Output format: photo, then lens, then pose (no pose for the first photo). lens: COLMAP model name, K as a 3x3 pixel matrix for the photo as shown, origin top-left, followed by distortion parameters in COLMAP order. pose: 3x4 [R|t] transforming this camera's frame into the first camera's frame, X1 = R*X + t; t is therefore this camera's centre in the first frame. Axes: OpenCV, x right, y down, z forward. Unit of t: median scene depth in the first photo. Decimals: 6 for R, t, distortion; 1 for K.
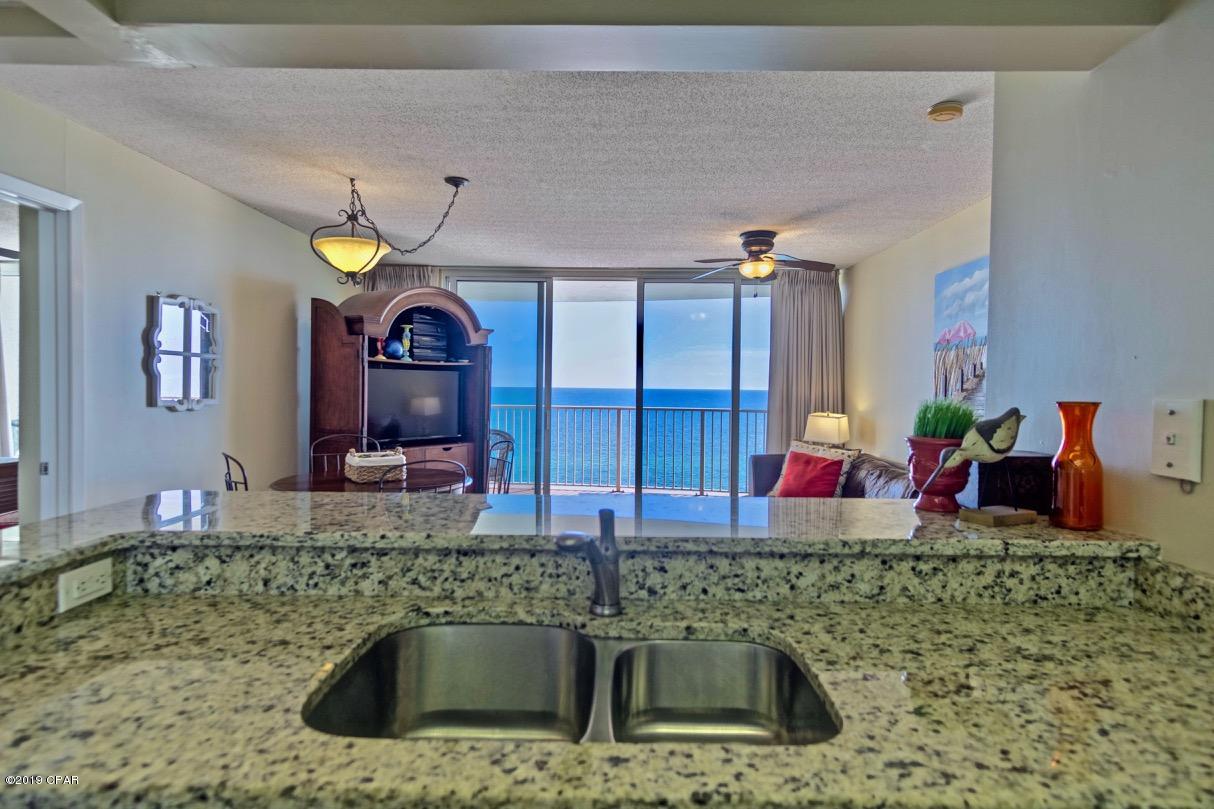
lens RADIAL K [[643.9, 0, 604.6], [0, 643.9, 396.0], [0, 0, 1]] dist [0.007567, 0.000456]
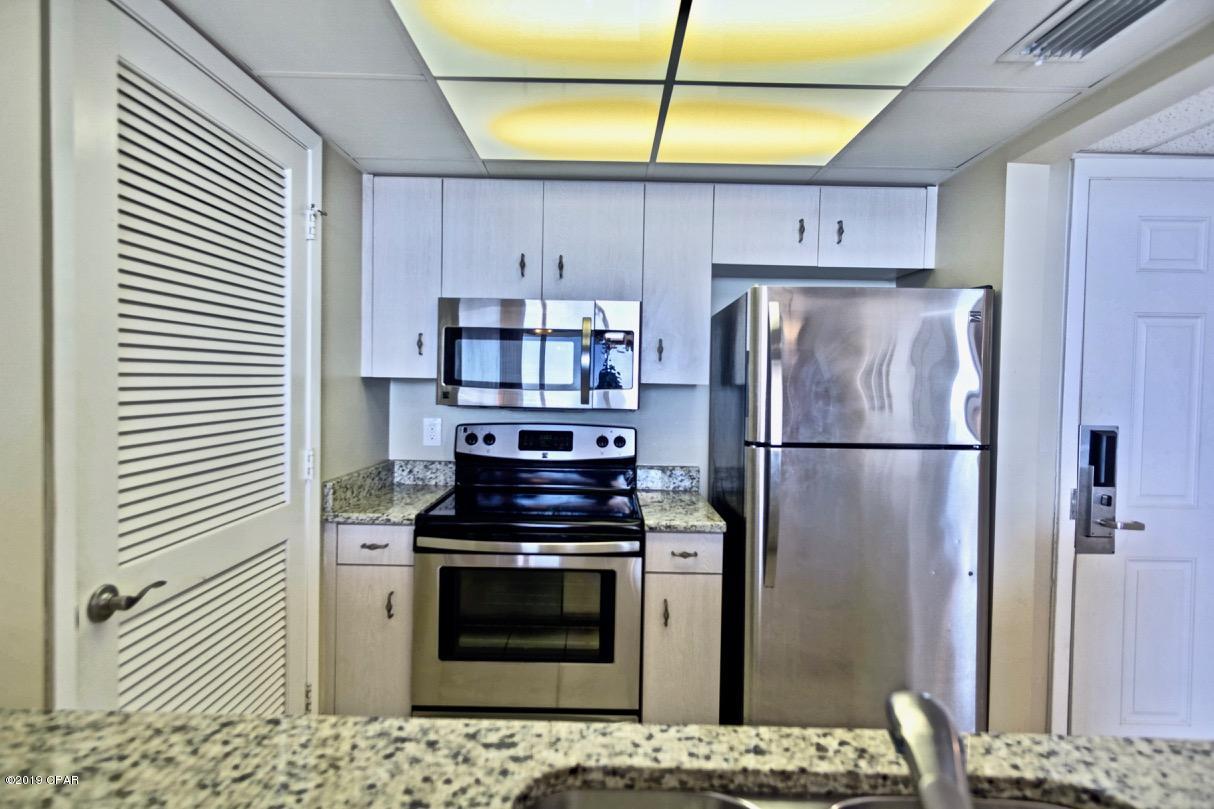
lens RADIAL K [[643.9, 0, 607.7], [0, 643.9, 397.7], [0, 0, 1]] dist [0.007567, 0.000456]
pose [[-0.999303, -0.031957, -0.019307, 0.181252], [-0.032729, 0.998619, 0.041104, -0.046060], [0.017967, 0.041707, -0.998968, 1.195248]]
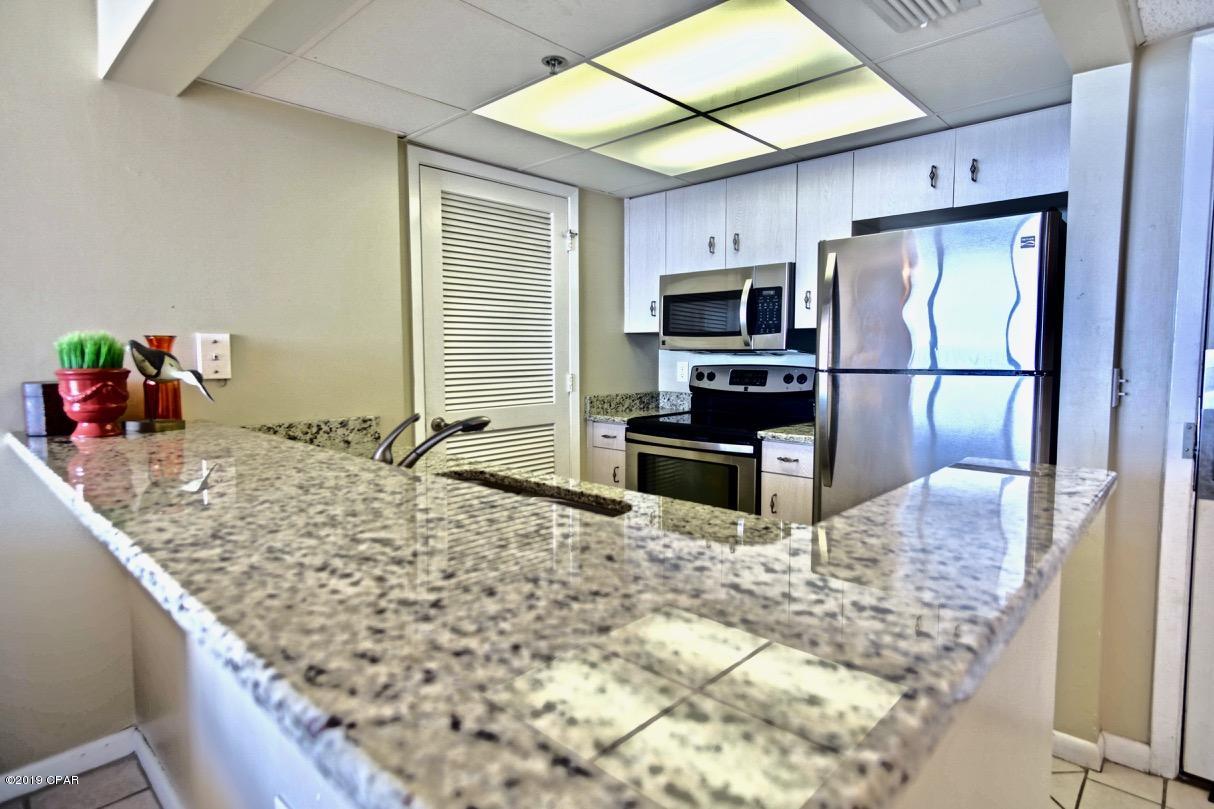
lens RADIAL K [[643.9, 0, 607.2], [0, 643.9, 400.2], [0, 0, 1]] dist [0.007567, 0.000456]
pose [[-0.741054, -0.059315, 0.668821, -1.017584], [0.004279, 0.995653, 0.093041, 0.024587], [-0.671432, 0.071810, -0.737578, 1.498434]]
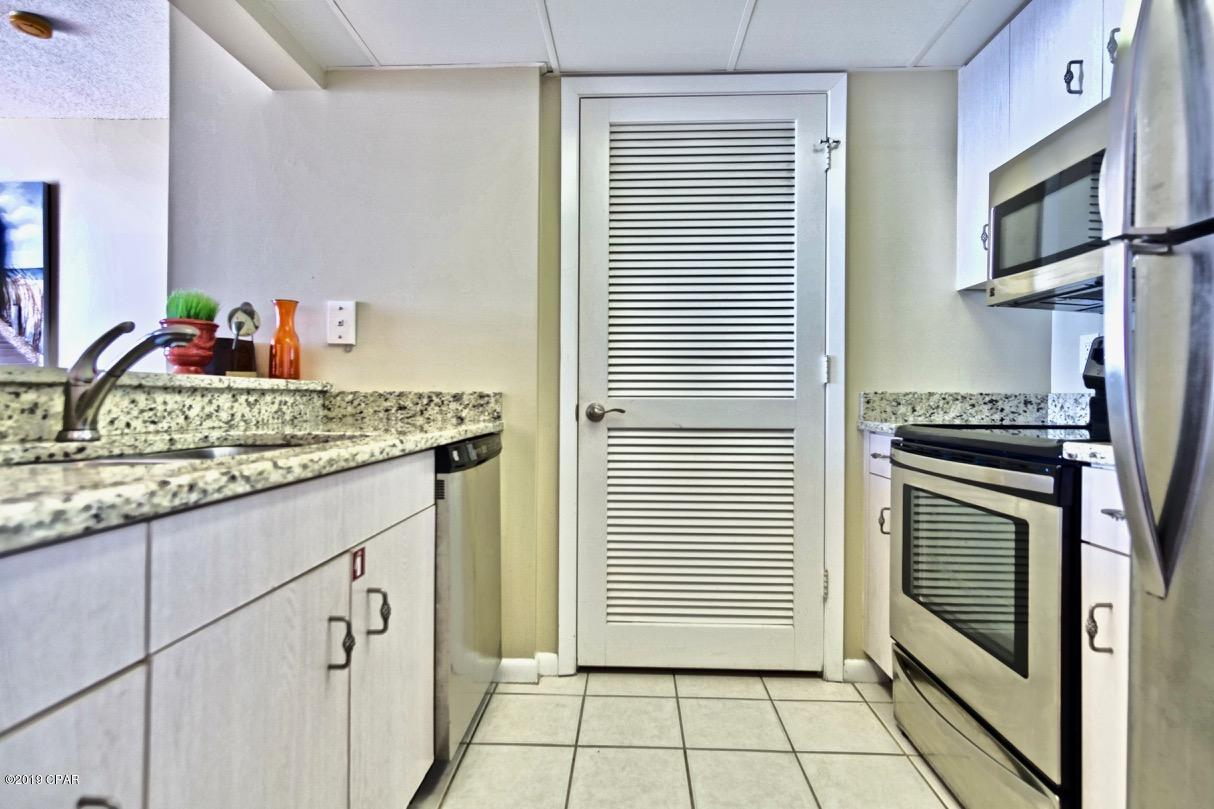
lens RADIAL K [[643.9, 0, 605.6], [0, 643.9, 400.8], [0, 0, 1]] dist [0.007567, 0.000456]
pose [[0.027867, -0.011053, 0.999551, -0.876684], [0.008069, 0.999909, 0.010832, 0.258685], [-0.999579, 0.007763, 0.027953, 0.193134]]
